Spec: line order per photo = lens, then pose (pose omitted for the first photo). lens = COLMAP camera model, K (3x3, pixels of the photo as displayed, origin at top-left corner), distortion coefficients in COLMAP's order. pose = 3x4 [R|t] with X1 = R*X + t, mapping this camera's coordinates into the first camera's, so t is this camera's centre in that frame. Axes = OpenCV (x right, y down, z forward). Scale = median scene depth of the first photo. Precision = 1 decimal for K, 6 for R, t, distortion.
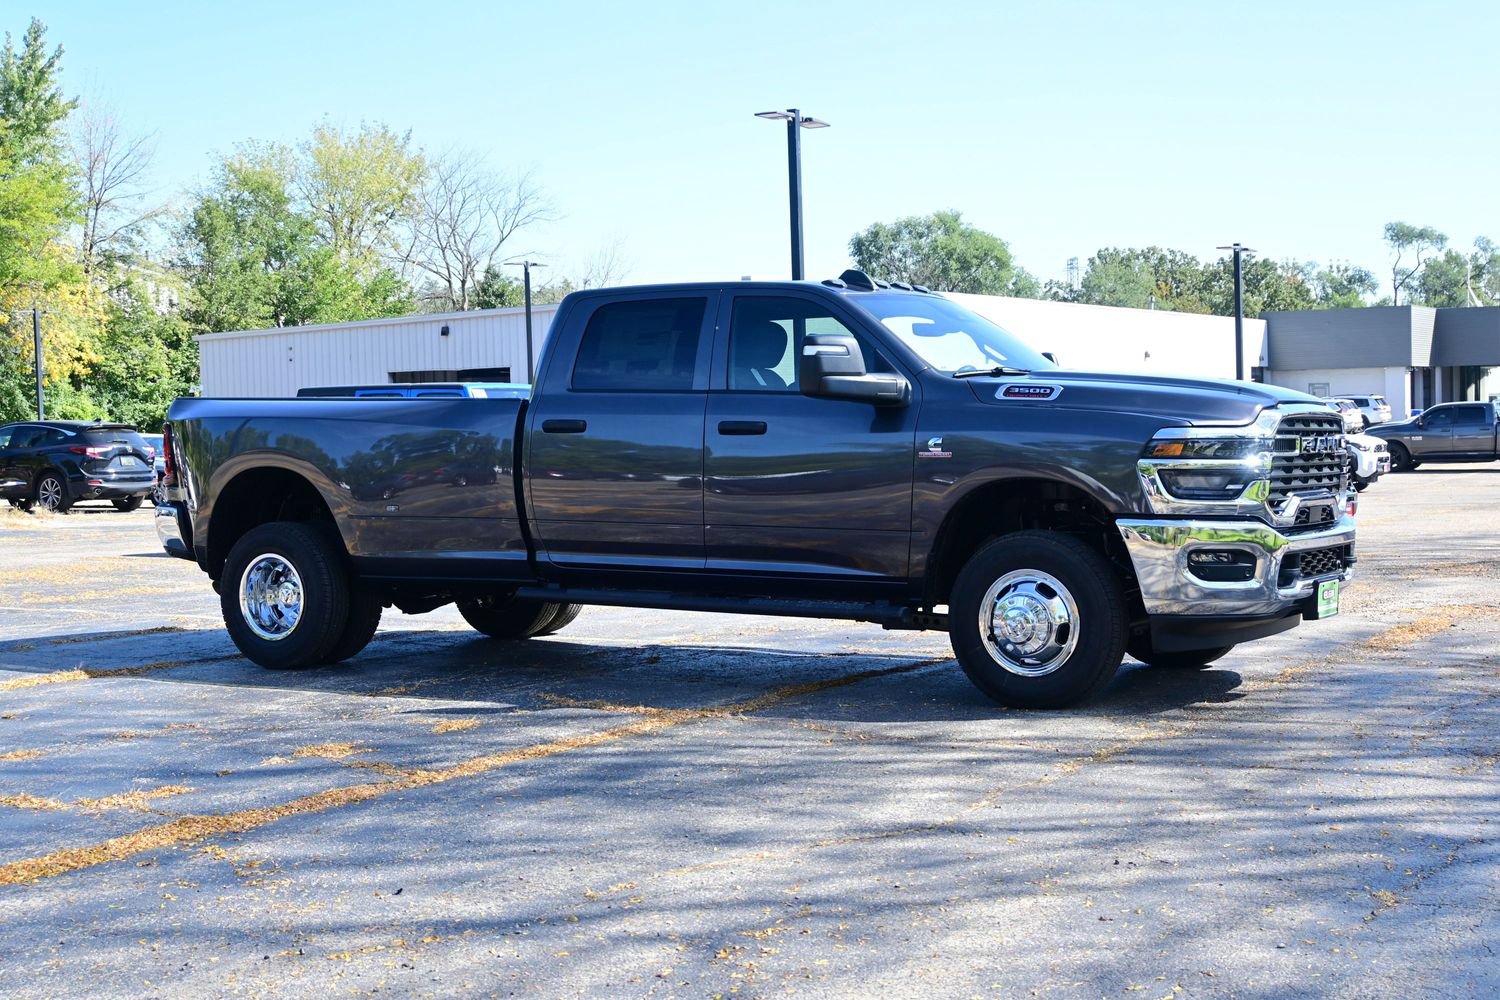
lens RADIAL K [[2002.8, 0, 750.0], [0, 2002.8, 500.0], [0, 0, 1]] dist [0.007161, -0.084133]
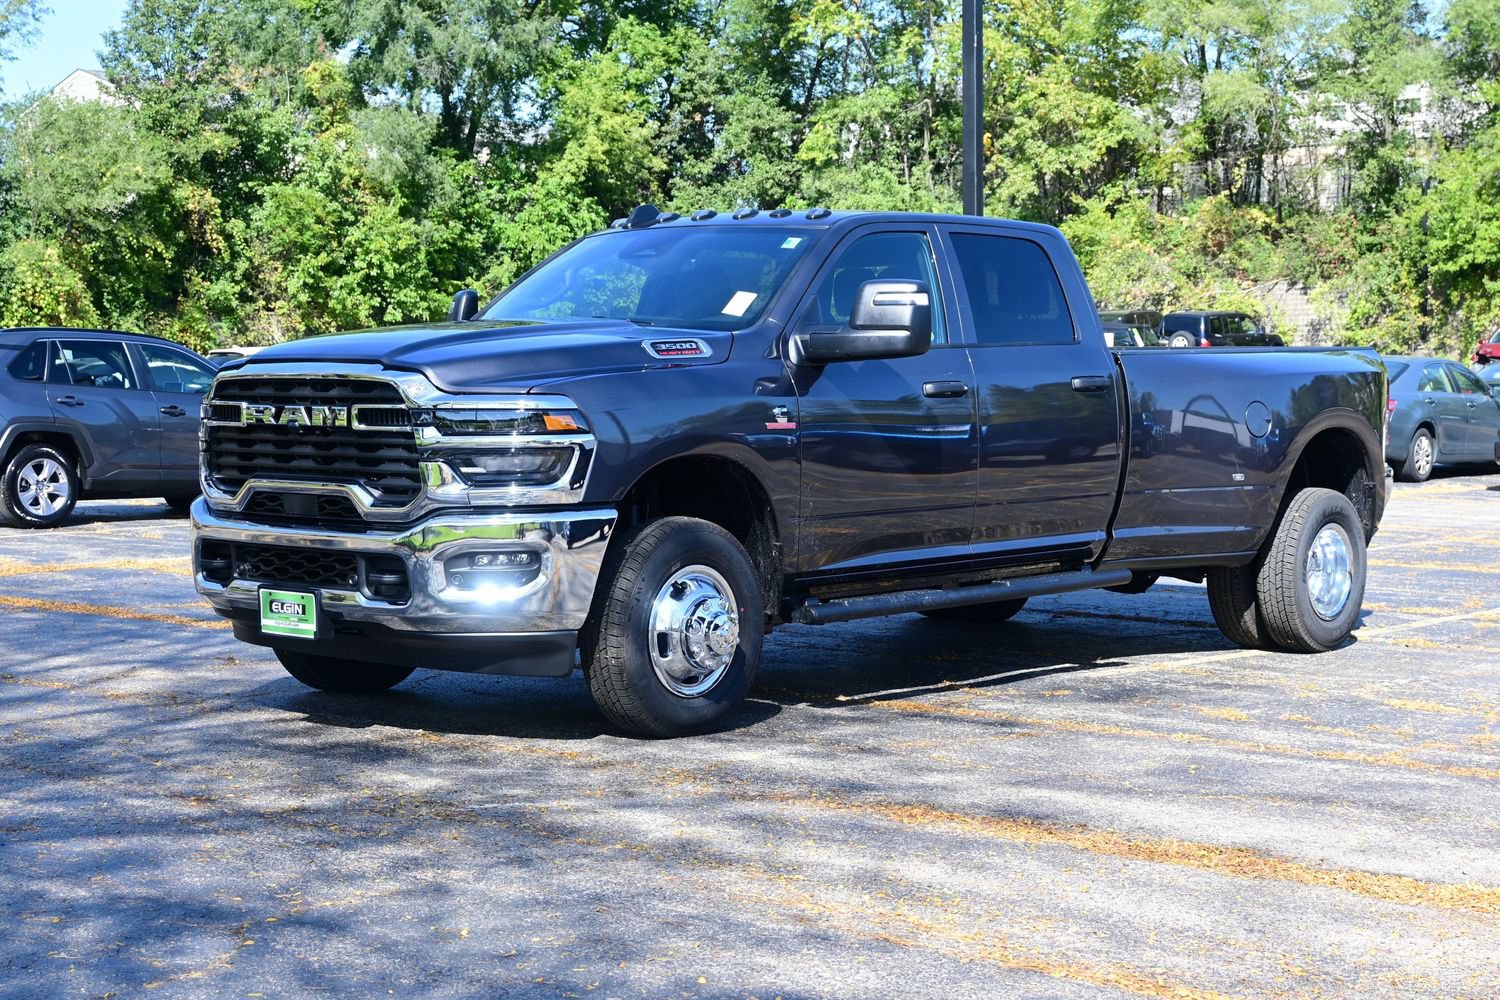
lens RADIAL K [[2390.9, 0, 750.0], [0, 2390.9, 500.0], [0, 0, 1]] dist [0.019210, -0.059445]
pose [[-0.166447, 0.058725, -0.984300, 0.892067], [-0.033977, 0.997291, 0.065245, -0.046742], [0.985465, 0.044304, -0.164000, 1.012293]]
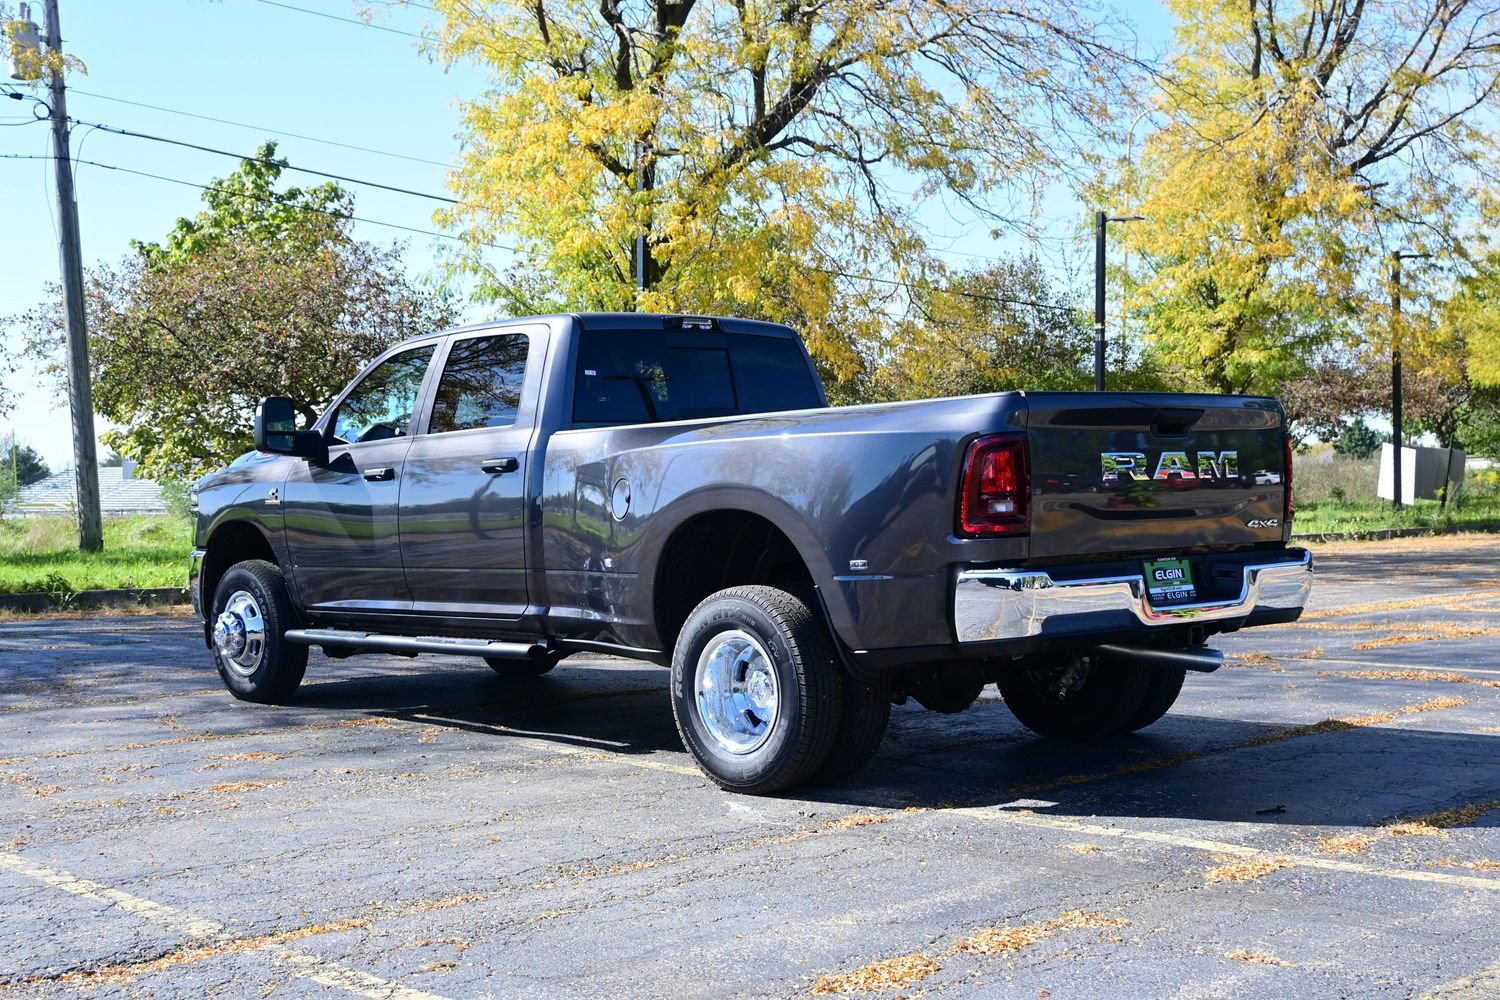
lens RADIAL K [[1960.9, 0, 750.0], [0, 1960.9, 500.0], [0, 0, 1]] dist [0.002466, -0.015222]
pose [[-0.961995, 0.025642, 0.271861, -0.290966], [0.036404, 0.998737, 0.034616, -0.045451], [-0.270630, 0.043198, -0.961714, 1.695084]]
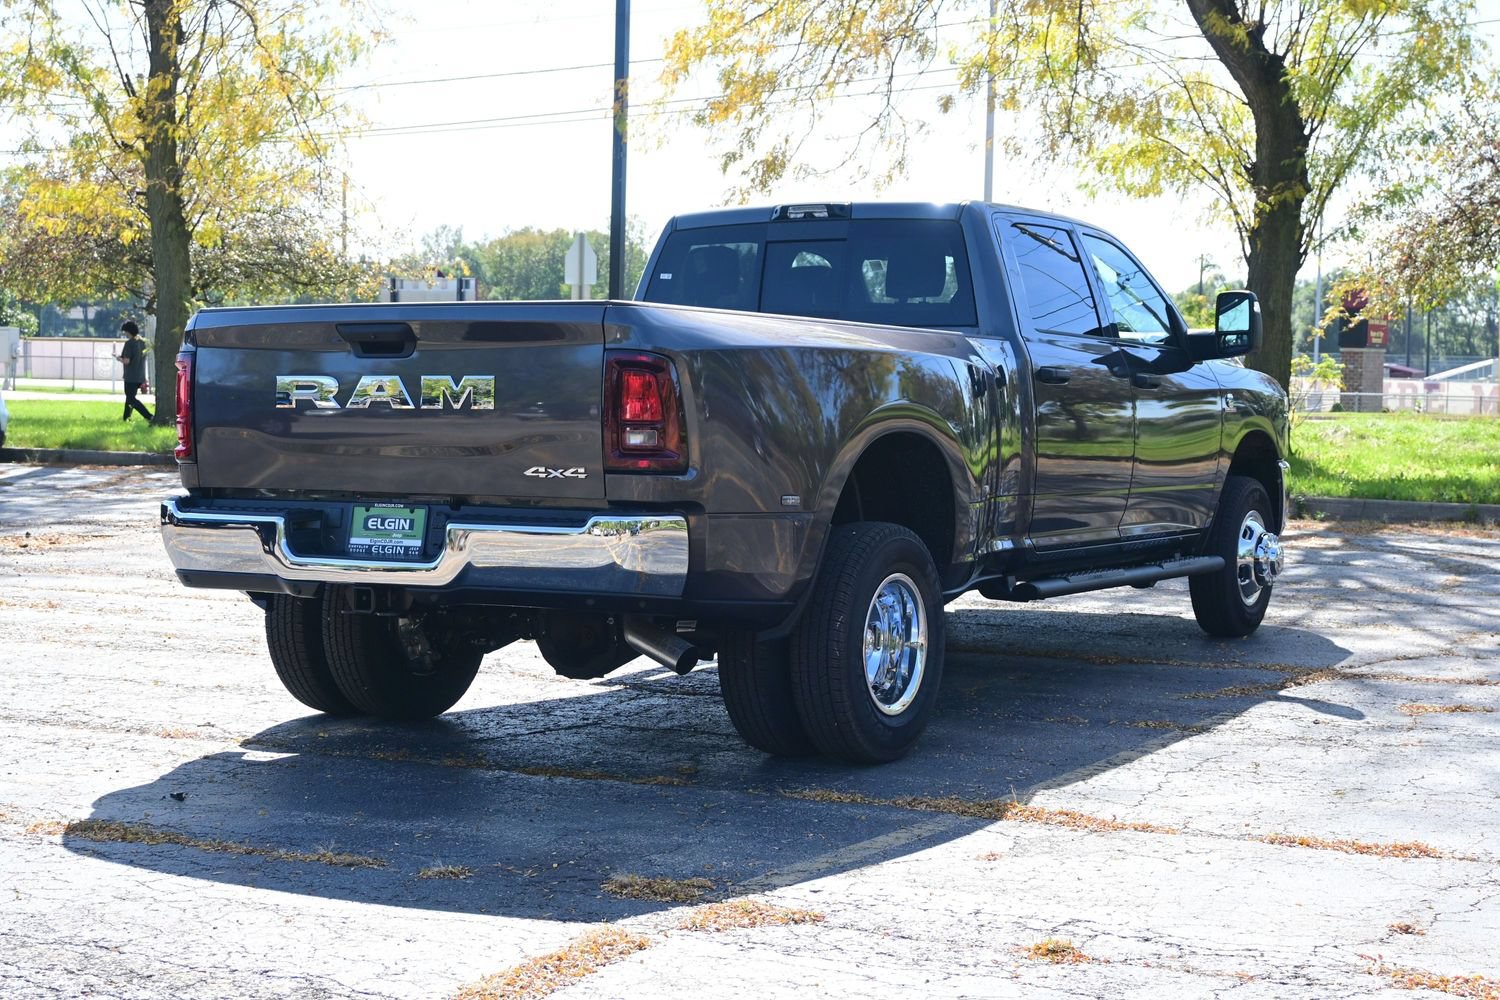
lens RADIAL K [[2346.7, 0, 750.0], [0, 2346.7, 500.0], [0, 0, 1]] dist [0.013931, -0.043628]
pose [[-0.030823, -0.040338, 0.998711, -0.873174], [0.026061, 0.998813, 0.041147, -0.024245], [-0.999185, 0.027295, -0.029735, 0.975122]]
